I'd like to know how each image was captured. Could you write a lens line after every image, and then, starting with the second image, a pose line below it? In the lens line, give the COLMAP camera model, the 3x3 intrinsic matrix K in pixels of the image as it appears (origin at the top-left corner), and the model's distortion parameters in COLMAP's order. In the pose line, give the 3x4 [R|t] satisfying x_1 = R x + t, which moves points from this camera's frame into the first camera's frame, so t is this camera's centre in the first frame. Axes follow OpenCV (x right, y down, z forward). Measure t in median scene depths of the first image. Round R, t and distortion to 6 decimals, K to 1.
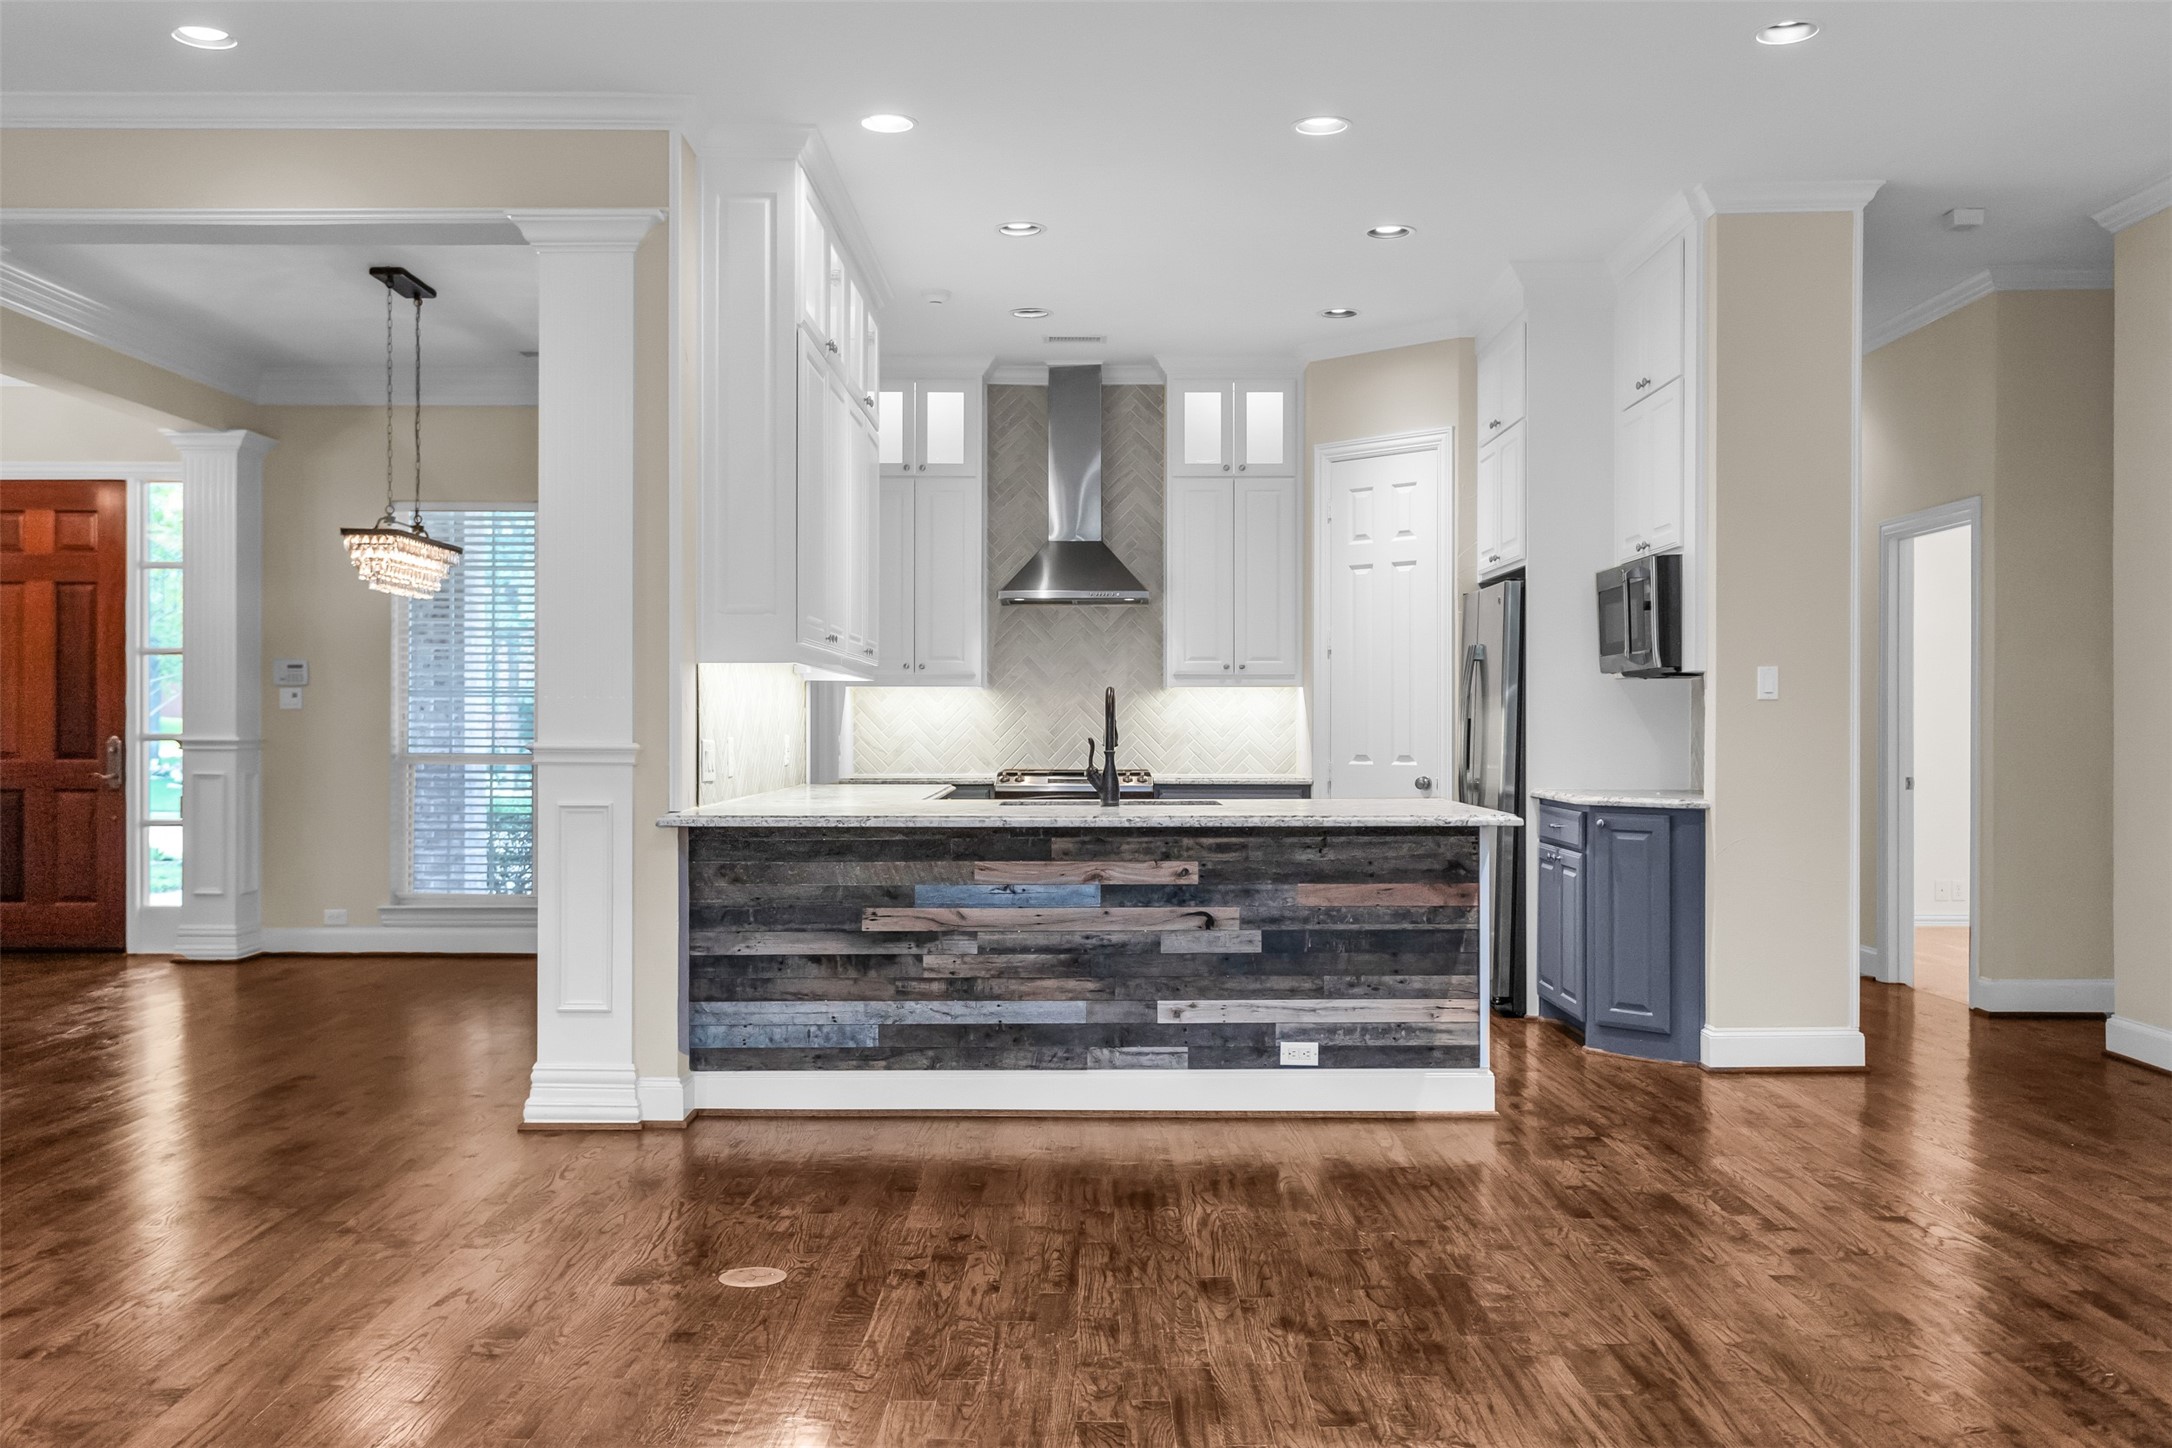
lens RADIAL K [[1917.2, 0, 1073.3], [0, 1917.2, 727.9], [0, 0, 1]] dist [0.002478, 0.015390]
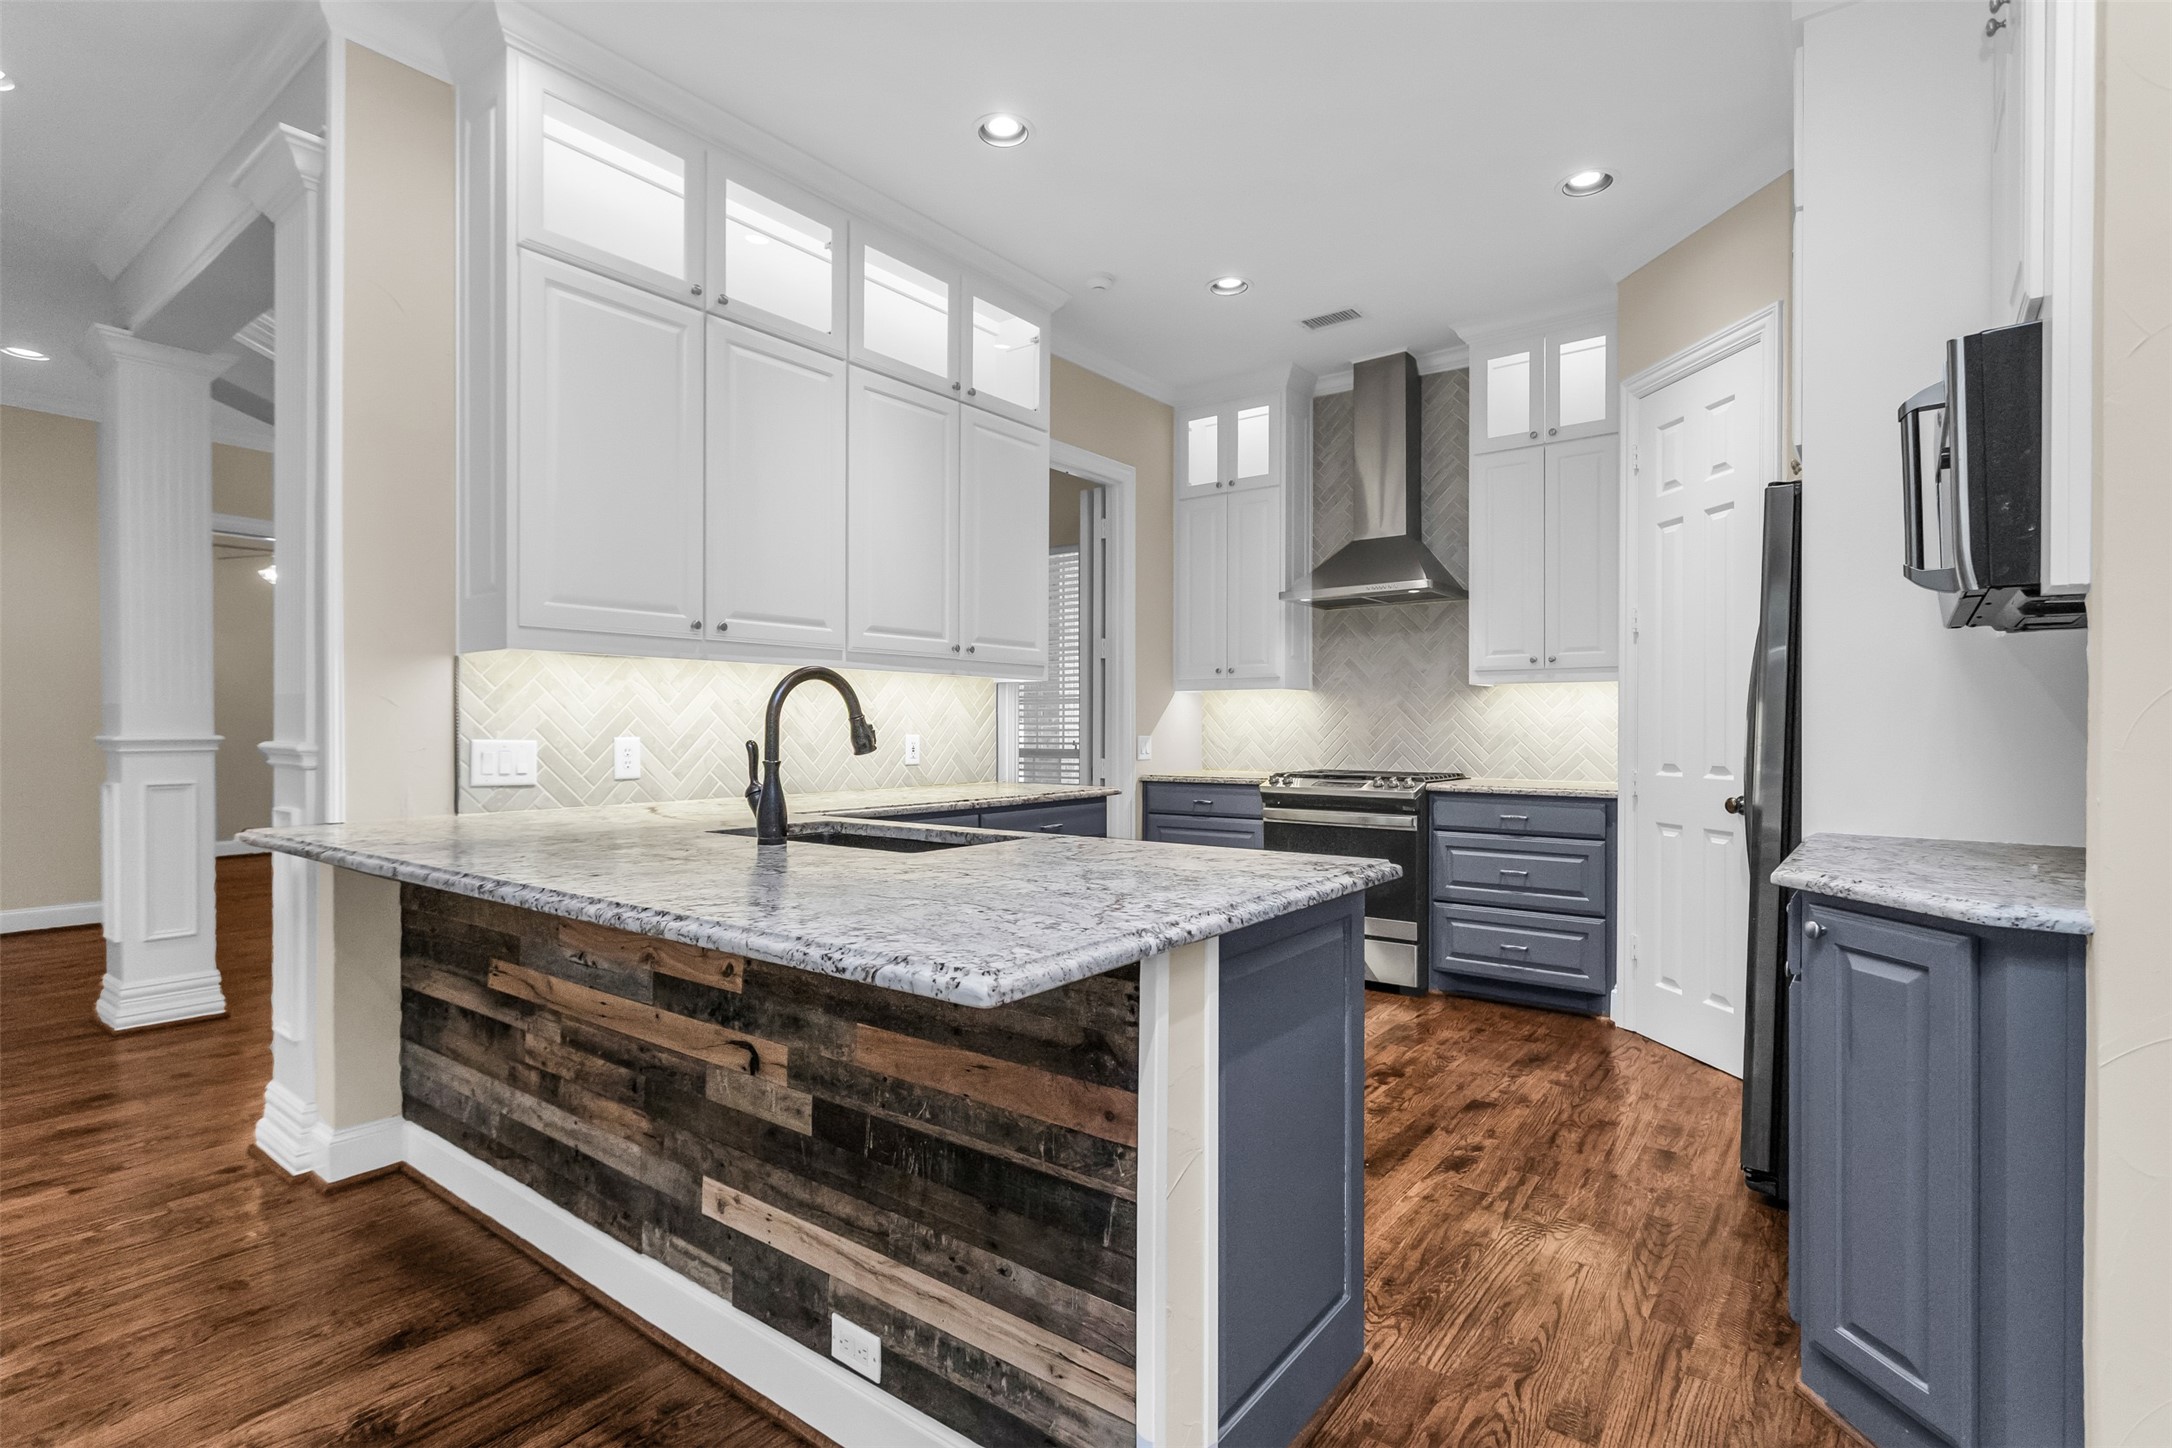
lens RADIAL K [[1042.3, 0, 1090.1], [0, 1042.3, 733.2], [0, 0, 1]] dist [0.000397, 0.001574]
pose [[0.799157, 0.003820, -0.601111, 0.337061], [-0.002325, 0.999992, 0.003263, 0.001284], [0.601118, -0.001210, 0.799159, 0.806261]]
